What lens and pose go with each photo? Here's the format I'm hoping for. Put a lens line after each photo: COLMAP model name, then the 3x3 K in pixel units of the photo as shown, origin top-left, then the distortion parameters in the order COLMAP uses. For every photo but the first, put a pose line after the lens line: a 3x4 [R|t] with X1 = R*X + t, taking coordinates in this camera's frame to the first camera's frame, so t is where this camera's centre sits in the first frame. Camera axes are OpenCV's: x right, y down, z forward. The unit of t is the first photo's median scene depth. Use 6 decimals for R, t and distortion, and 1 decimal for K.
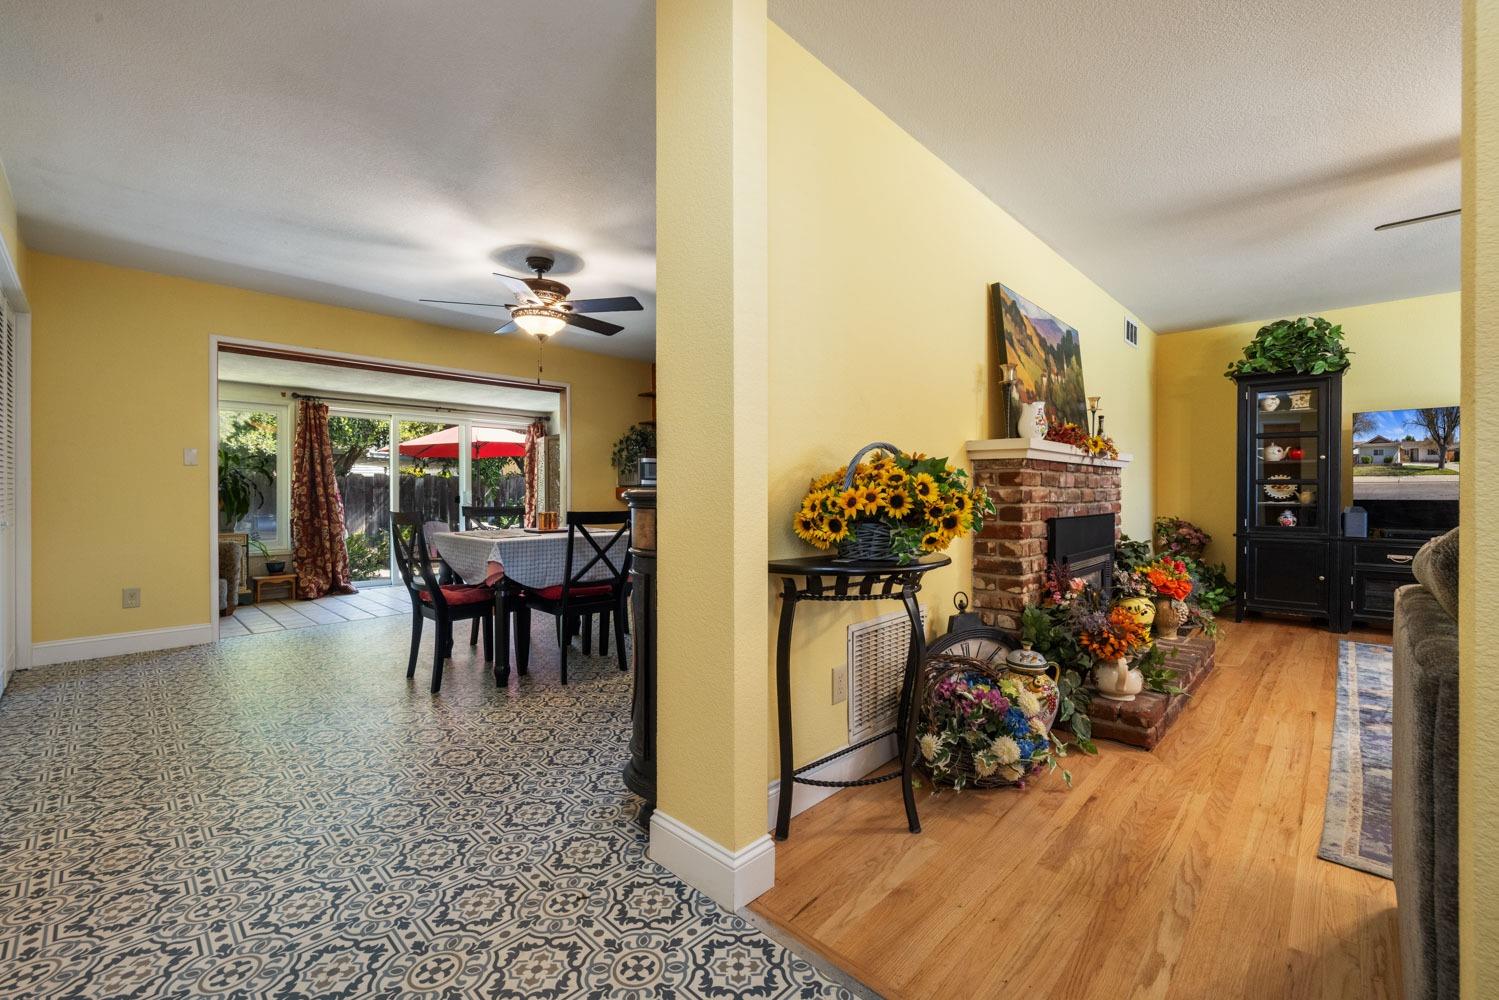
lens RADIAL K [[627.1, 0, 748.2], [0, 627.1, 496.1], [0, 0, 1]] dist [-0.003616, 0.000509]
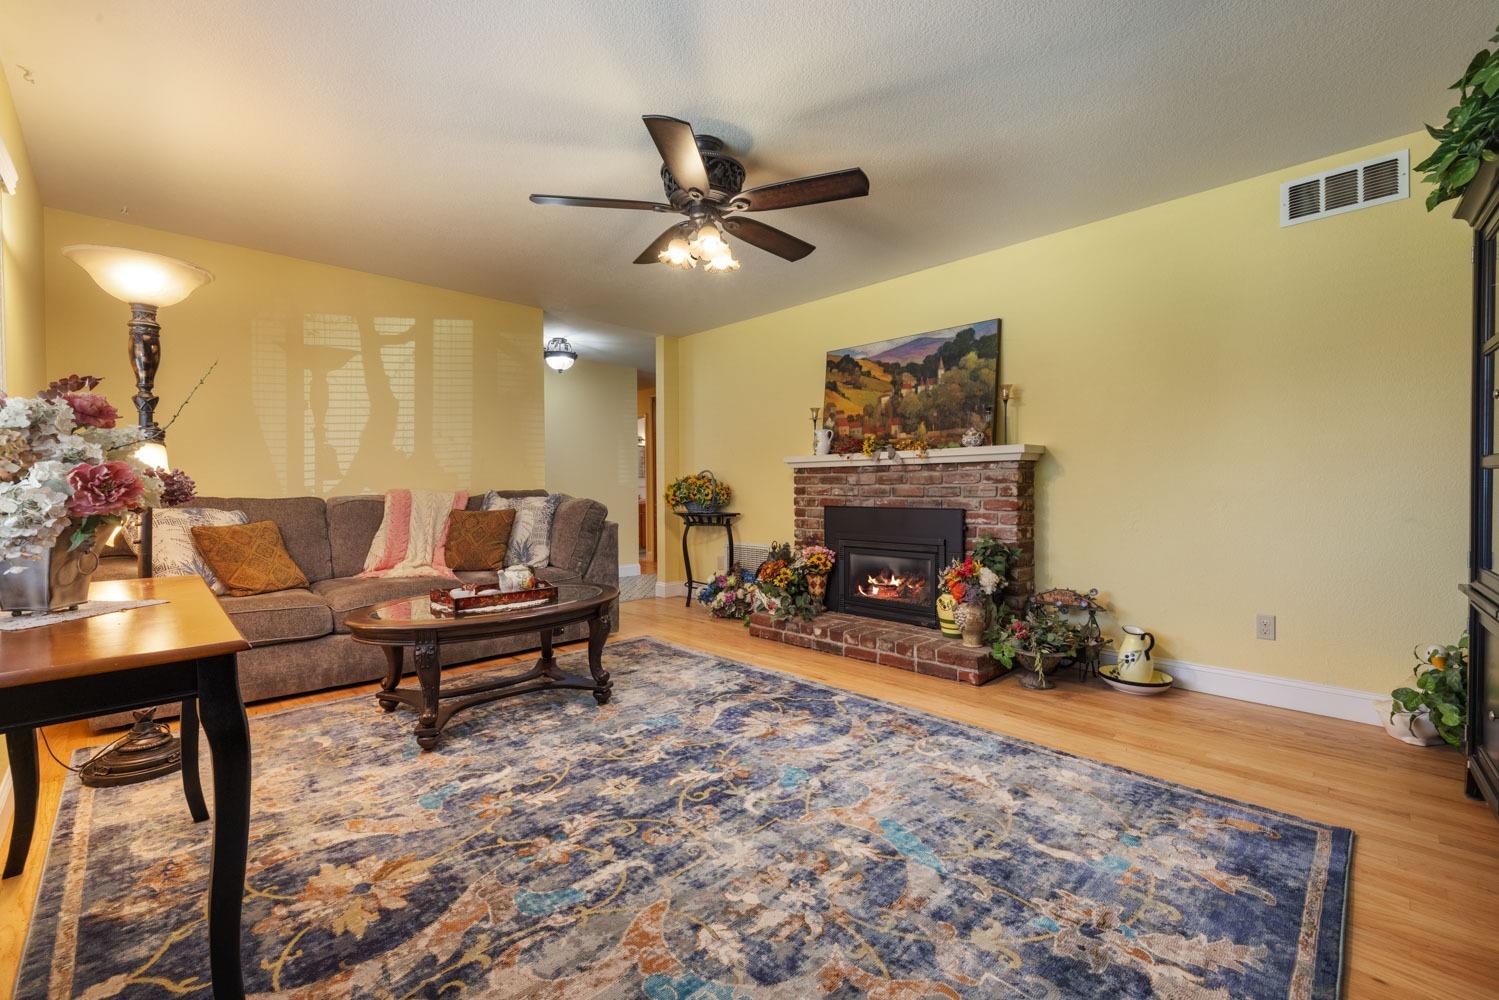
lens RADIAL K [[627.1, 0, 745.5], [0, 627.1, 492.5], [0, 0, 1]] dist [-0.003616, 0.000509]
pose [[-0.022770, 0.007849, -0.999710, 1.357598], [-0.001353, 0.999968, 0.007881, -0.005758], [0.999740, 0.001532, -0.022758, 0.578715]]
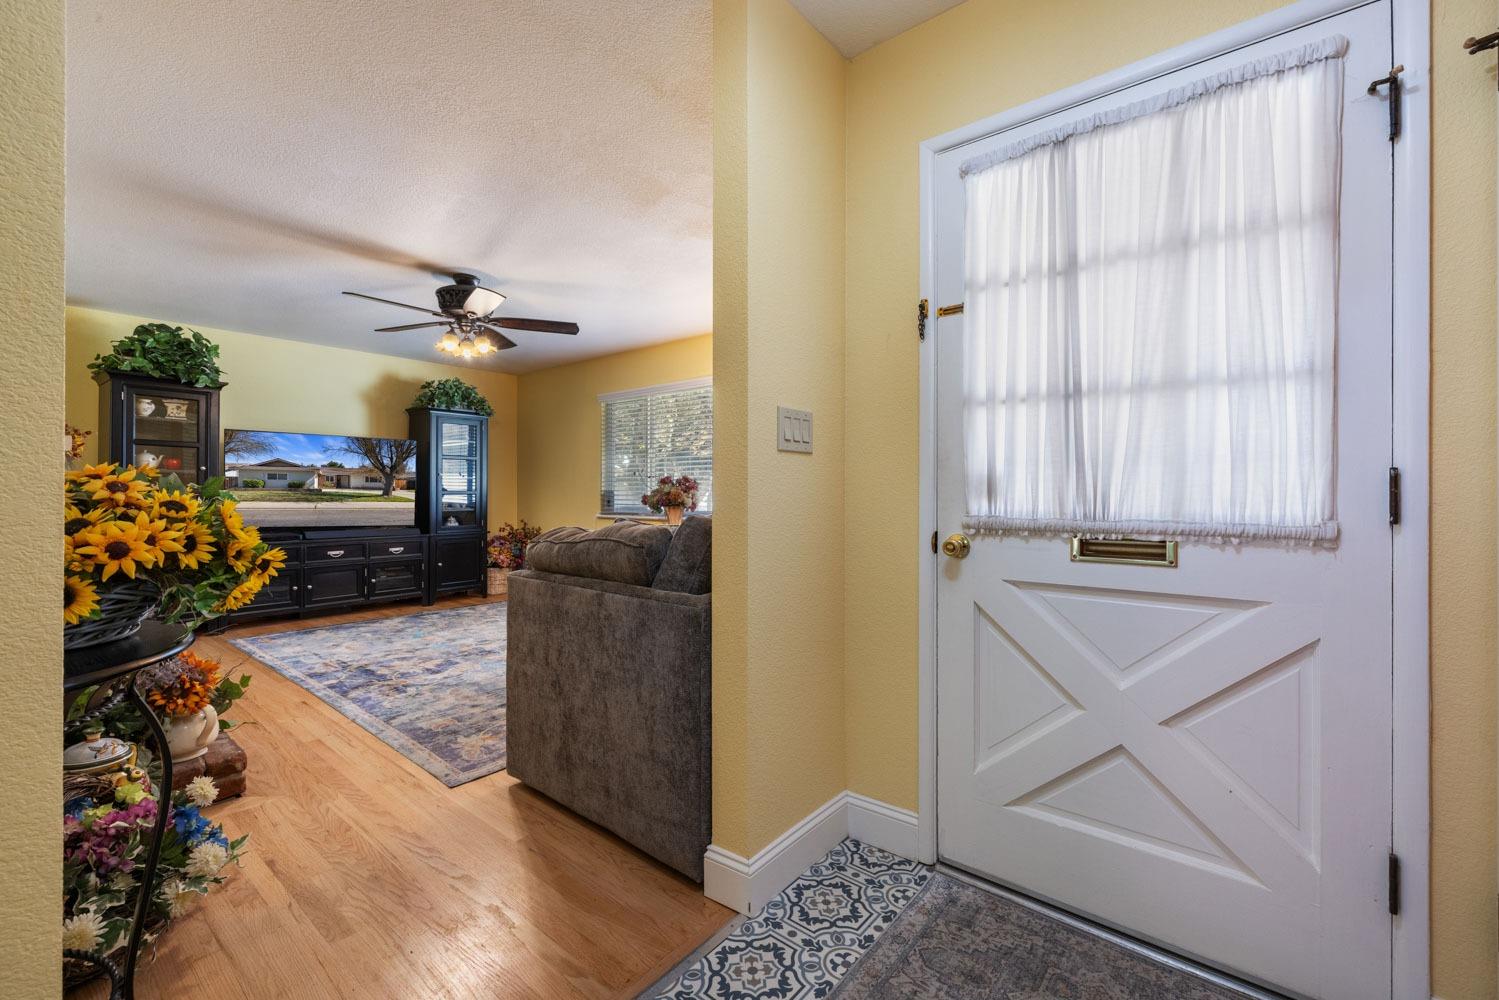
lens RADIAL K [[627.1, 0, 743.6], [0, 627.1, 491.4], [0, 0, 1]] dist [-0.003616, 0.000509]
pose [[-0.072412, 0.003988, 0.997367, -0.181531], [0.005900, 0.999976, -0.003570, -0.015738], [-0.997357, 0.005626, -0.072434, 0.190331]]
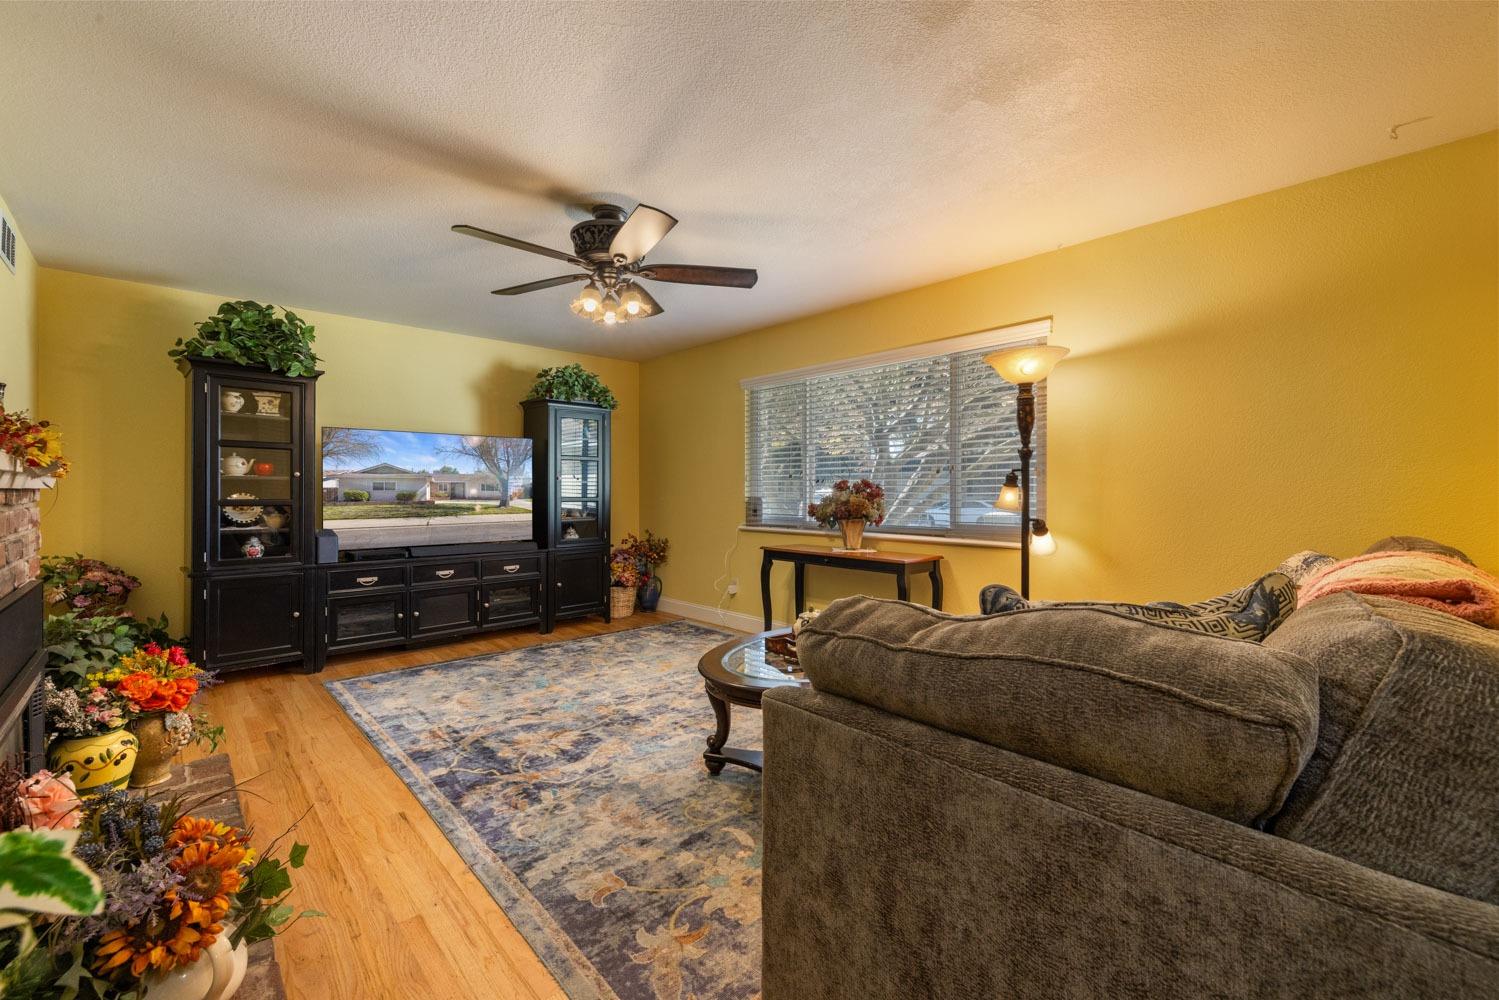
lens RADIAL K [[627.1, 0, 740.4], [0, 627.1, 491.7], [0, 0, 1]] dist [-0.003616, 0.000509]
pose [[0.064690, -0.000672, 0.997905, 0.100930], [0.007387, 0.999973, 0.000194, -0.034834], [-0.997878, 0.007359, 0.064693, 0.345350]]
